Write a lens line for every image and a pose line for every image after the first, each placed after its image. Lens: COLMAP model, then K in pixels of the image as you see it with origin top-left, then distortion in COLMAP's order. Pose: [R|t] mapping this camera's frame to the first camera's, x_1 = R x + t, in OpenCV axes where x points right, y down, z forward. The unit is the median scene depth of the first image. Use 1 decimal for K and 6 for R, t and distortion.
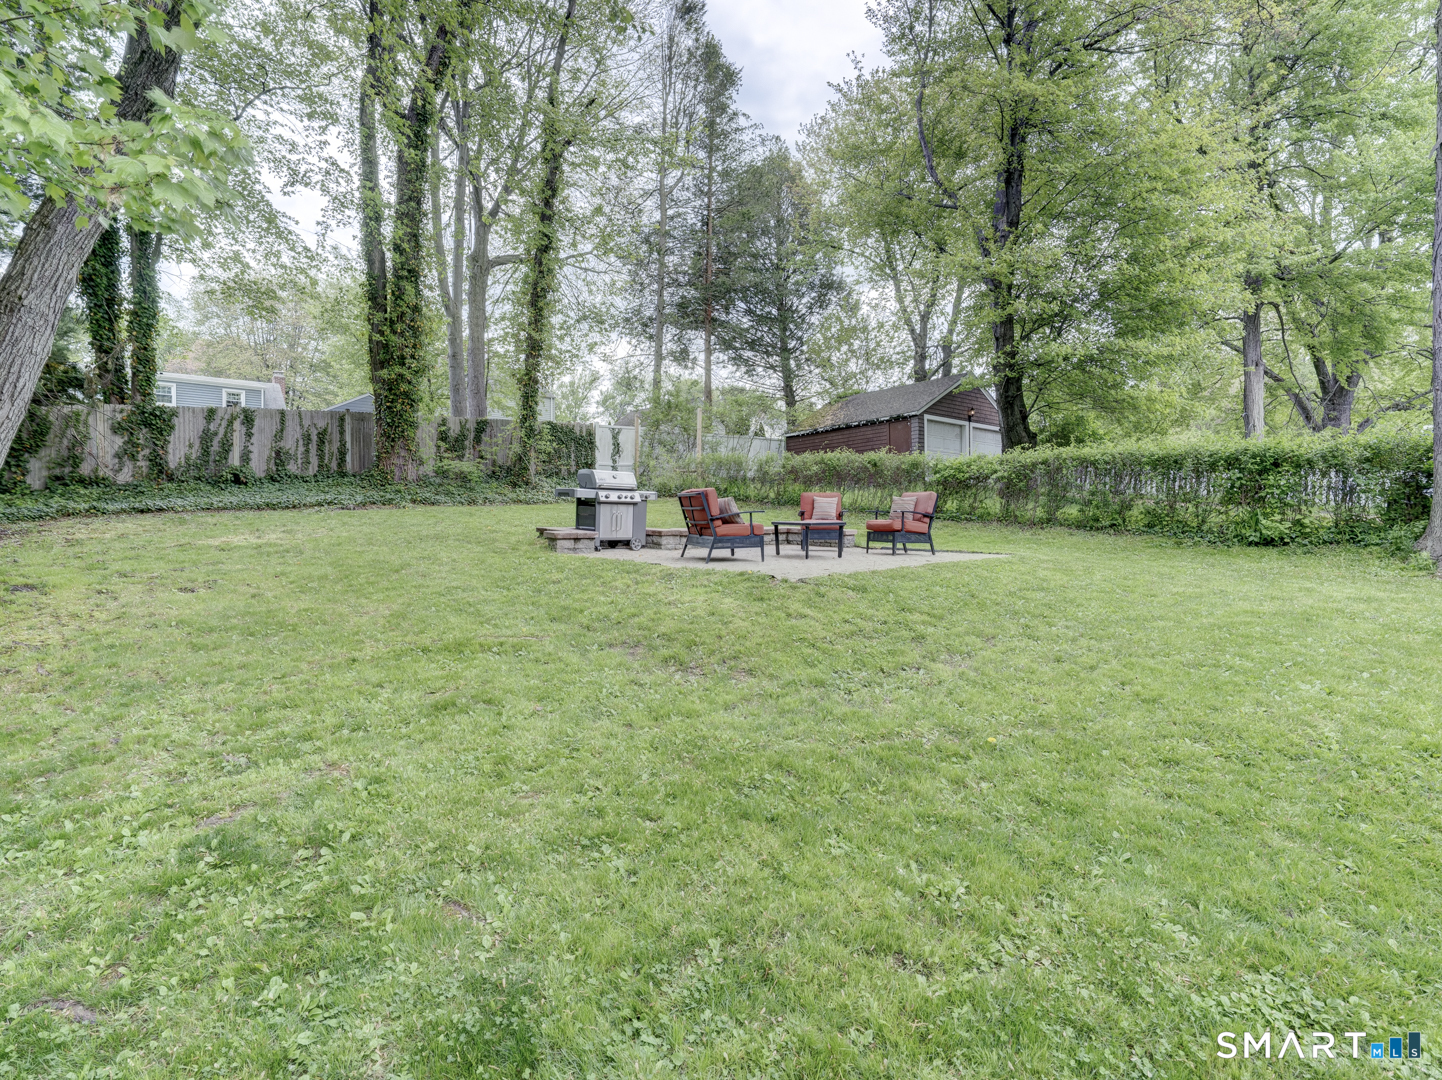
lens RADIAL K [[682.3, 0, 720.4], [0, 682.3, 533.4], [0, 0, 1]] dist [0.000747, -0.000092]
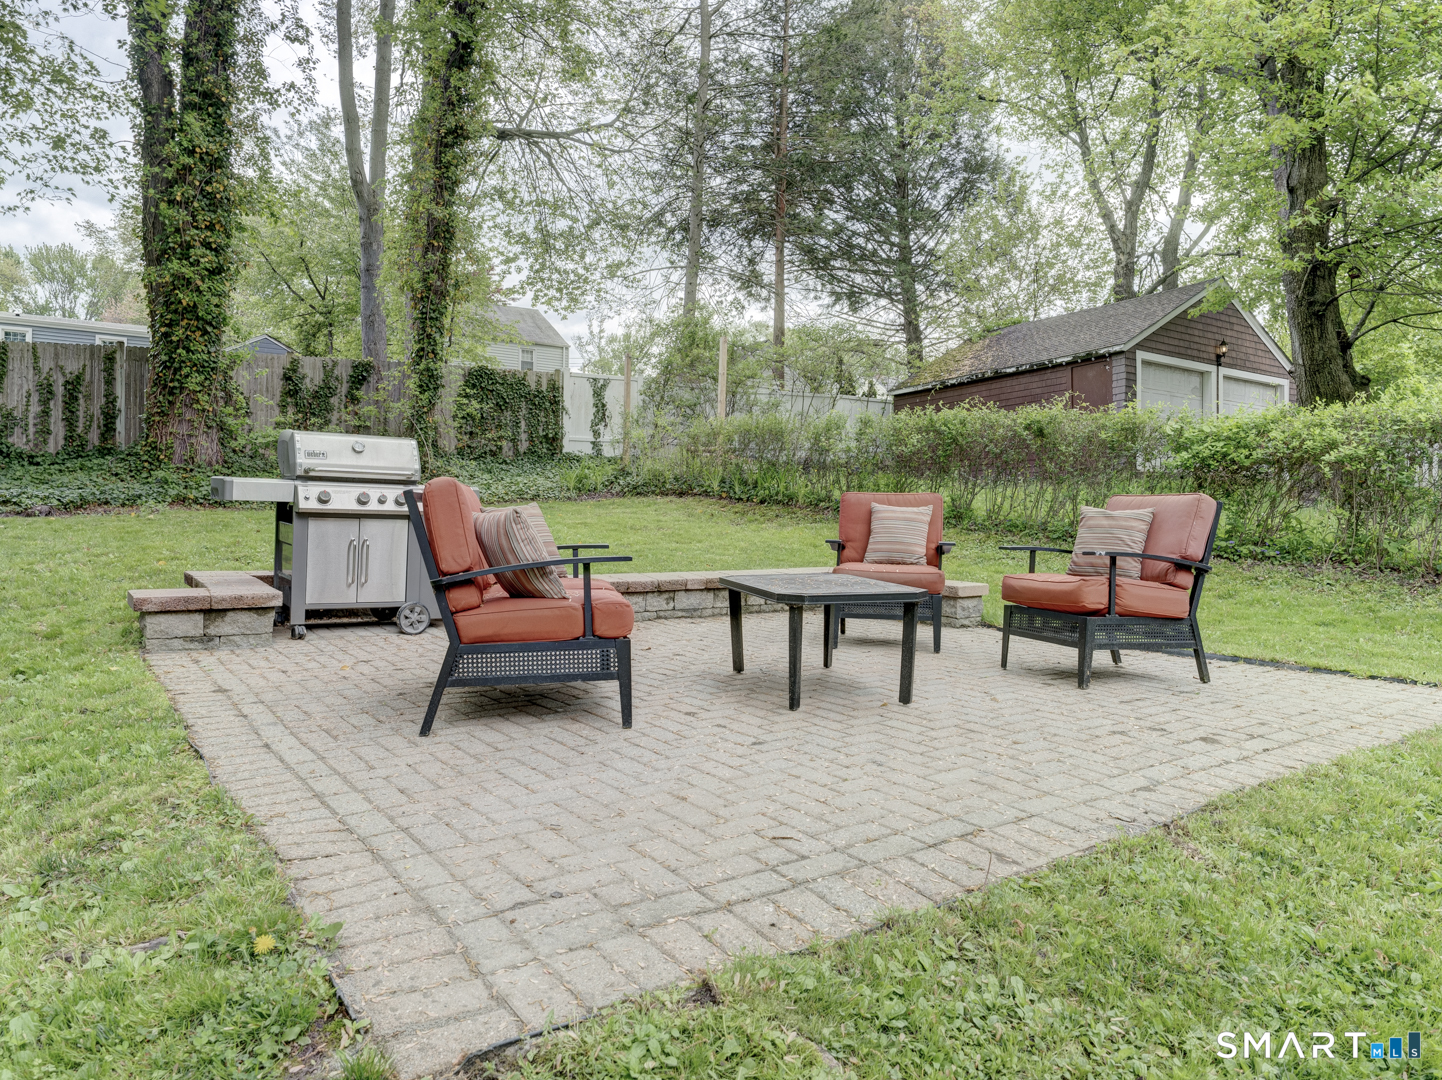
lens RADIAL K [[964.7, 0, 720.2], [0, 964.7, 545.6], [0, 0, 1]] dist [-0.012736, -0.003187]
pose [[0.994363, 0.014245, -0.105066, 0.049860], [-0.014096, 0.999898, 0.002166, -0.013363], [0.105086, -0.000673, 0.994463, 0.201488]]
